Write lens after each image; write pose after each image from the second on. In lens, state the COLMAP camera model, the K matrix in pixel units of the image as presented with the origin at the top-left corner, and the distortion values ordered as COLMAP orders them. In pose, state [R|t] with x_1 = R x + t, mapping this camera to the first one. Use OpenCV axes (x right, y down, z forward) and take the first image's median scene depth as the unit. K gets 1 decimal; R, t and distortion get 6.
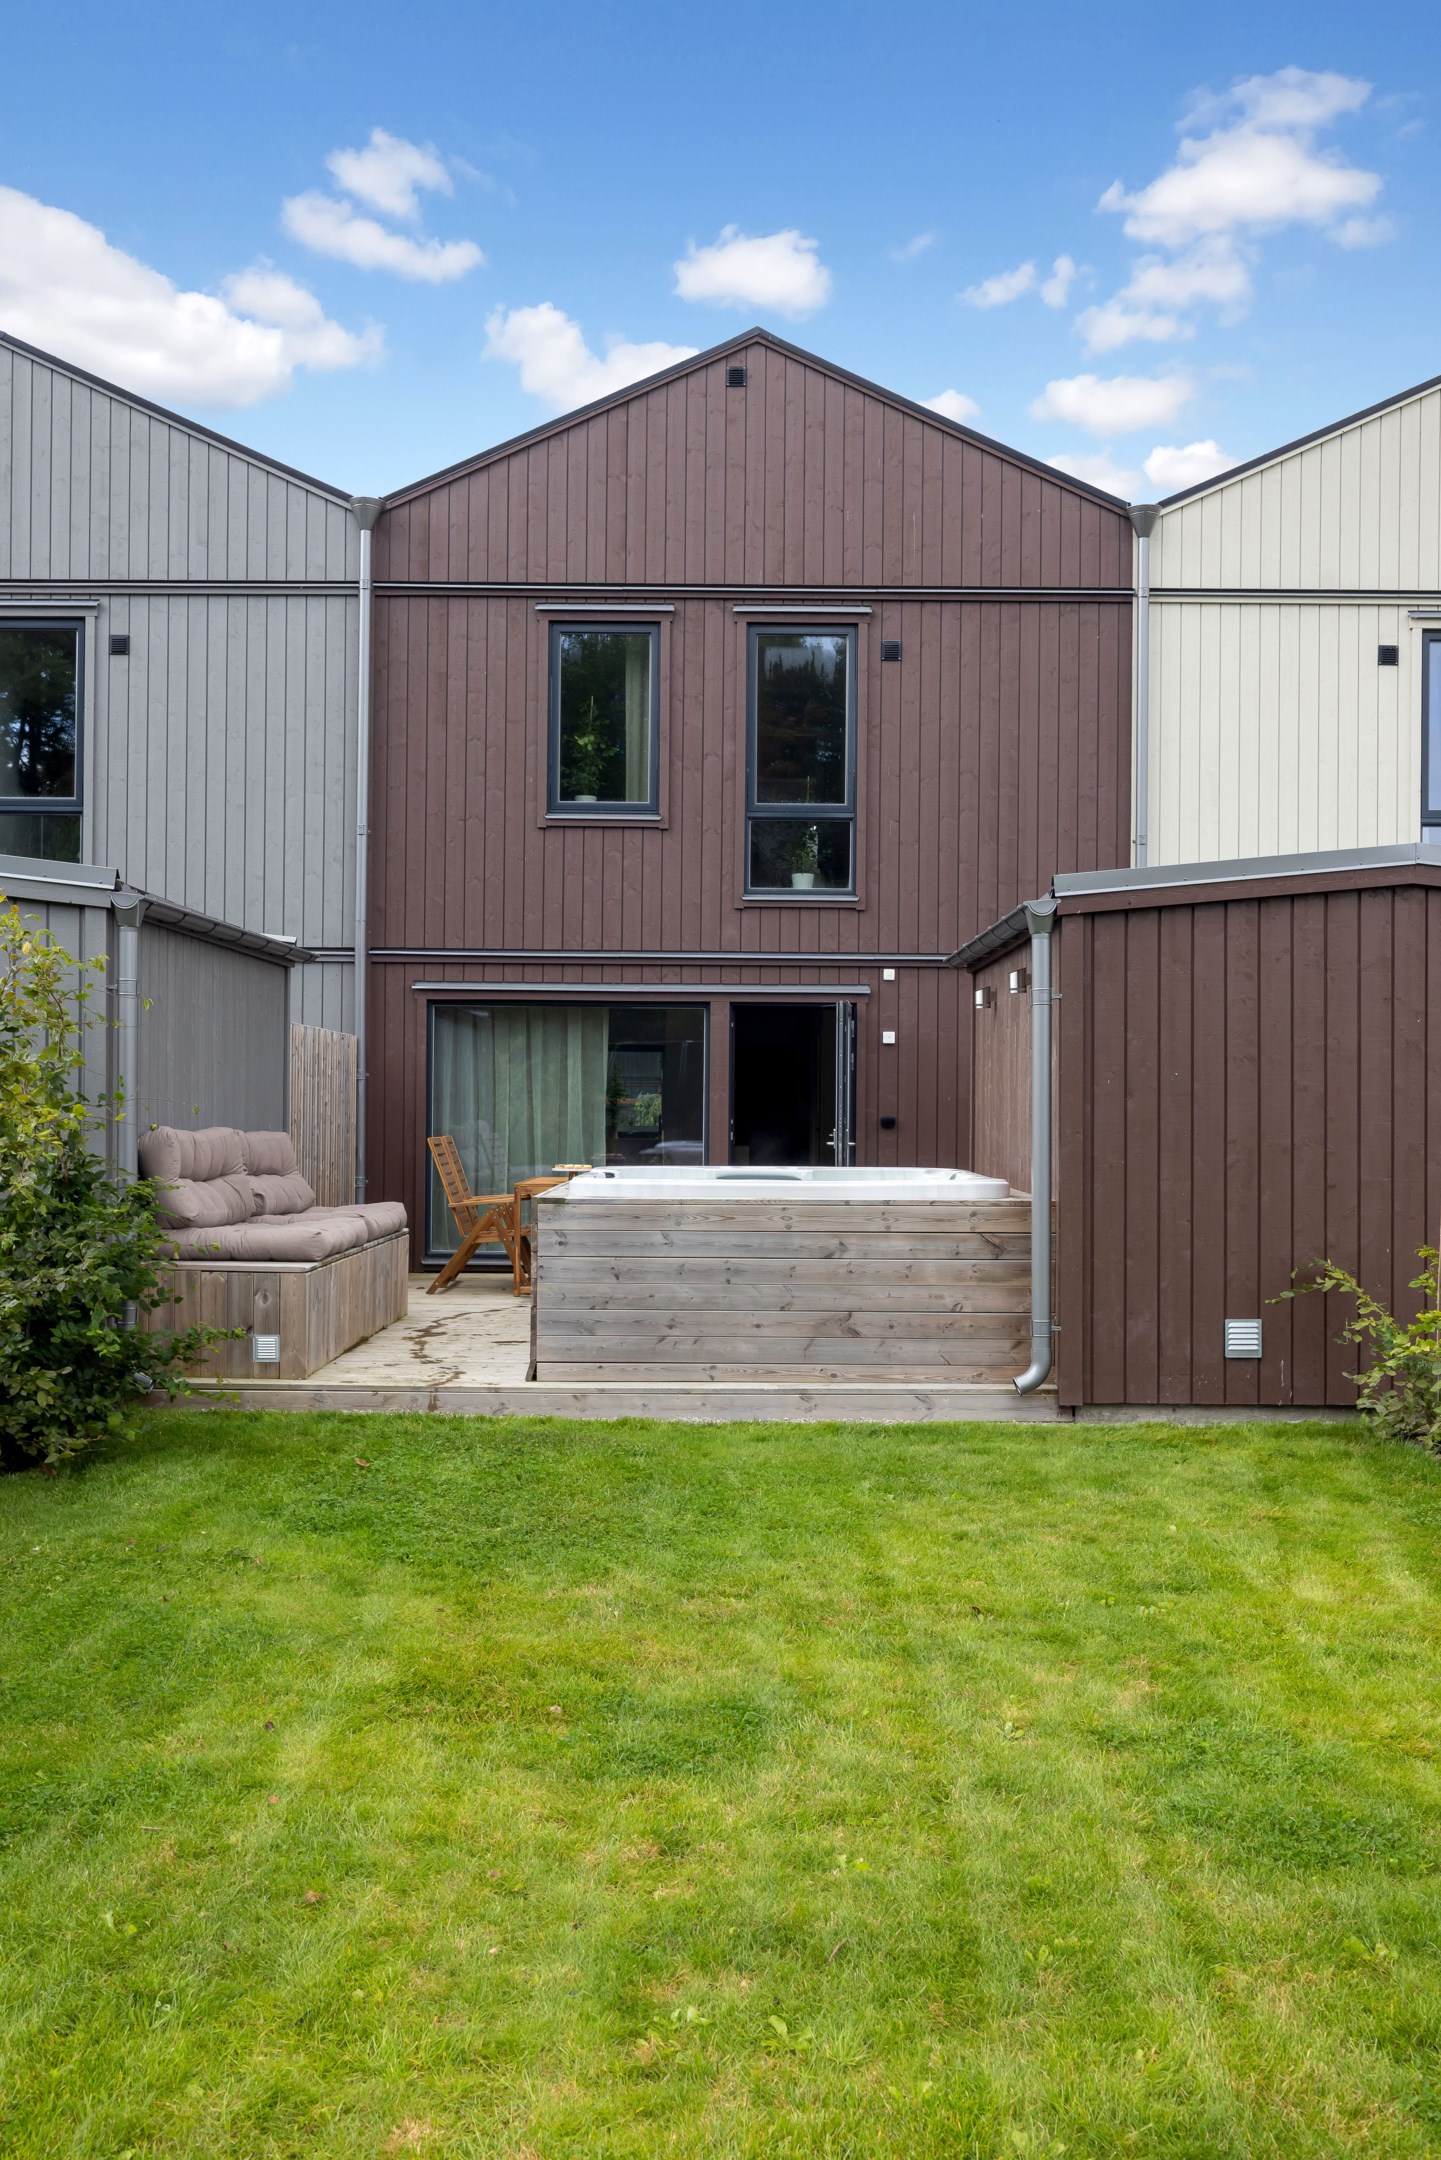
lens RADIAL K [[2083.5, 0, 729.9], [0, 2083.5, 1083.6], [0, 0, 1]] dist [-0.003046, -0.003986]
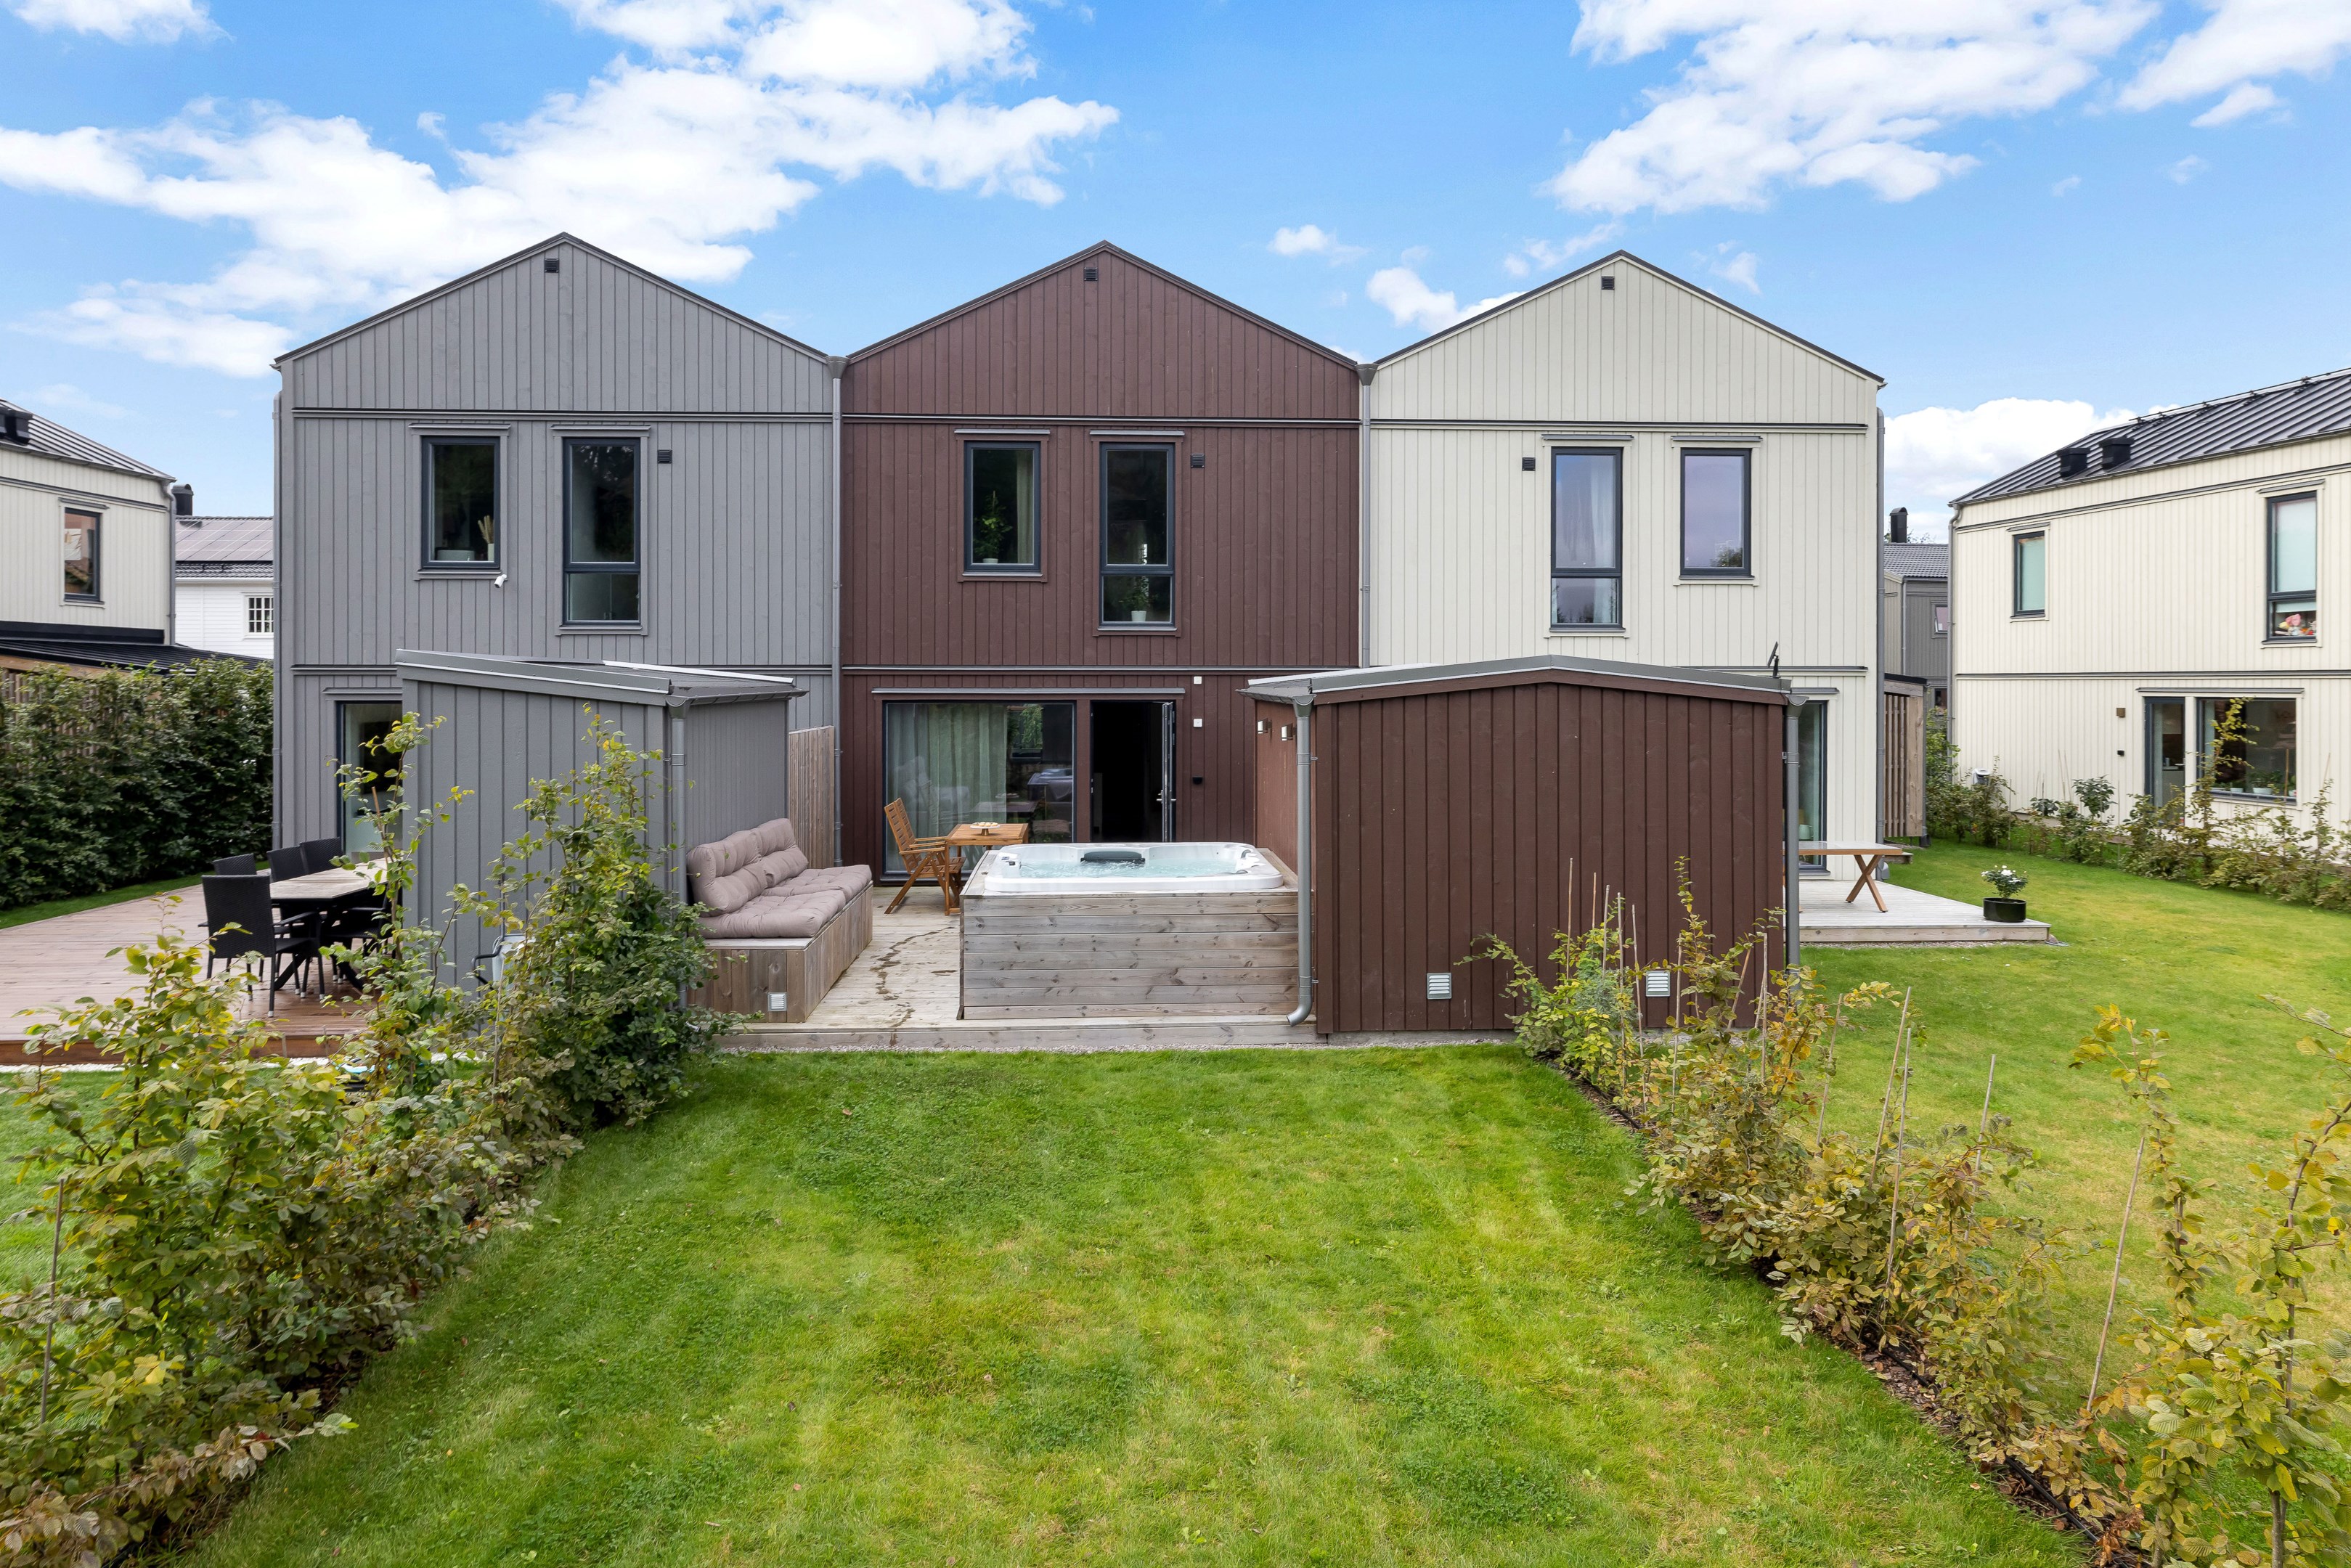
lens RADIAL K [[1413.8, 0, 1168.1], [0, 1413.8, 681.5], [0, 0, 1]] dist [0.001033, 0.000135]
pose [[0.998257, -0.008082, 0.058465, -0.005473], [0.007494, 0.999919, 0.010270, -0.104187], [-0.058544, -0.009814, 0.998237, -0.001492]]
